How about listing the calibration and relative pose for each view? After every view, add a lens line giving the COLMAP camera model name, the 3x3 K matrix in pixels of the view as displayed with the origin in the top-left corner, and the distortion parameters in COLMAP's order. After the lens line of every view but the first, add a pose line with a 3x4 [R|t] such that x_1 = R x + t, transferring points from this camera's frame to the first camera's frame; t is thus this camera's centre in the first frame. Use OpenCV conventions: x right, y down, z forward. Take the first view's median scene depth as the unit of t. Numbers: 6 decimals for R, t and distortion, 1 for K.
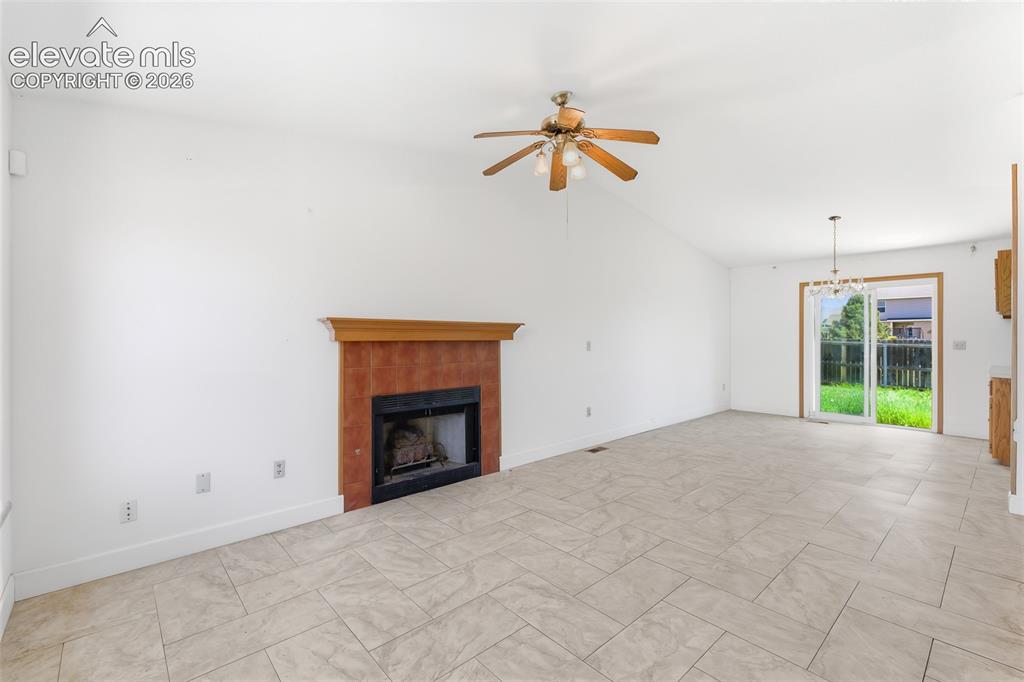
lens RADIAL K [[448.5, 0, 513.0], [0, 448.5, 337.1], [0, 0, 1]] dist [0.002977, -0.000181]
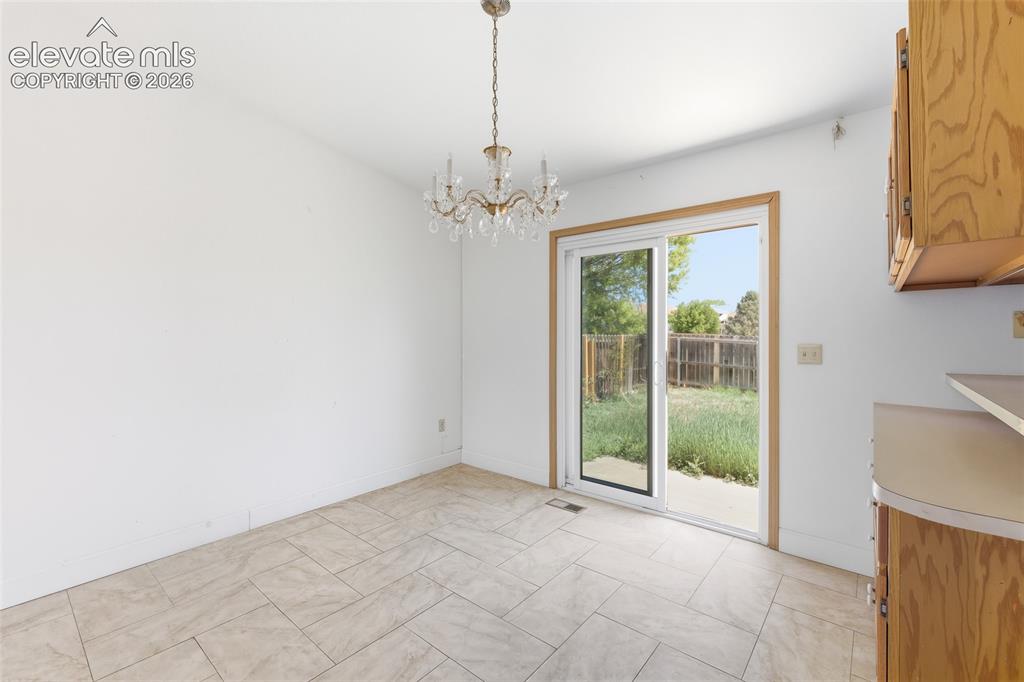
lens RADIAL K [[434.0, 0, 512.2], [0, 434.0, 333.9], [0, 0, 1]] dist [0.006177, -0.001458]
pose [[0.990598, -0.000477, 0.136805, 0.879007], [0.000233, 0.999998, 0.001797, -0.003211], [-0.136805, -0.001748, 0.990596, 0.840558]]
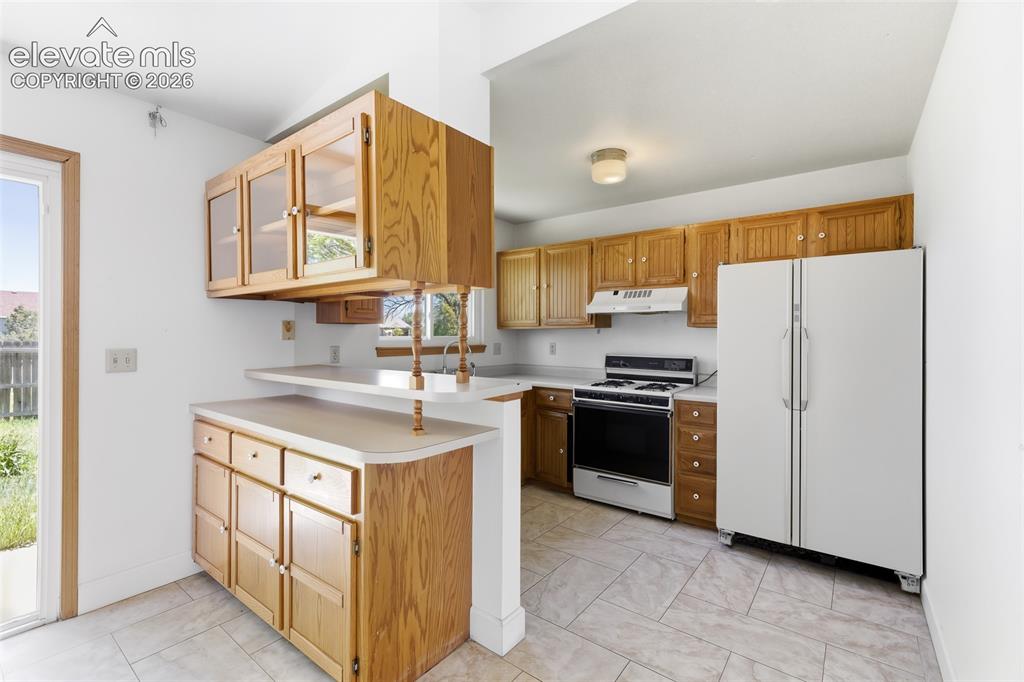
lens RADIAL K [[448.5, 0, 514.4], [0, 448.5, 337.2], [0, 0, 1]] dist [0.002977, -0.000181]
pose [[-0.182240, -0.001597, 0.983253, 0.764125], [-0.004988, 0.999987, 0.000700, -0.004147], [-0.983241, -0.004777, -0.182245, 1.015518]]
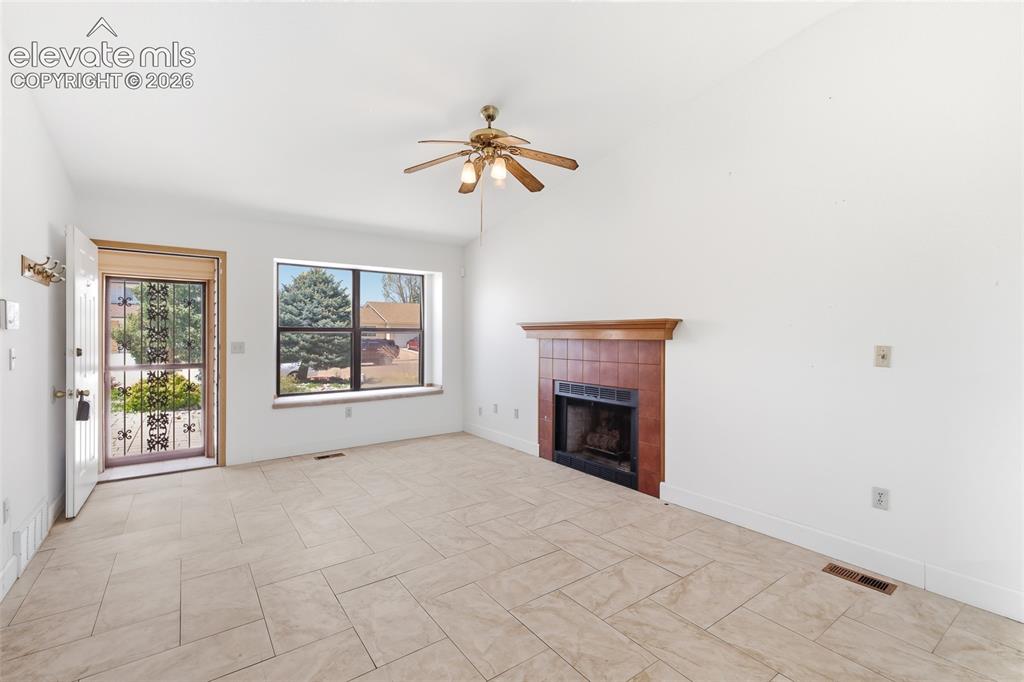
lens RADIAL K [[448.5, 0, 511.3], [0, 448.5, 336.6], [0, 0, 1]] dist [0.002977, -0.000181]
pose [[-0.110792, 0.003596, -0.993837, 0.829364], [-0.001129, 0.999992, 0.003744, -0.002457], [0.993843, 0.001537, -0.110787, 0.829260]]
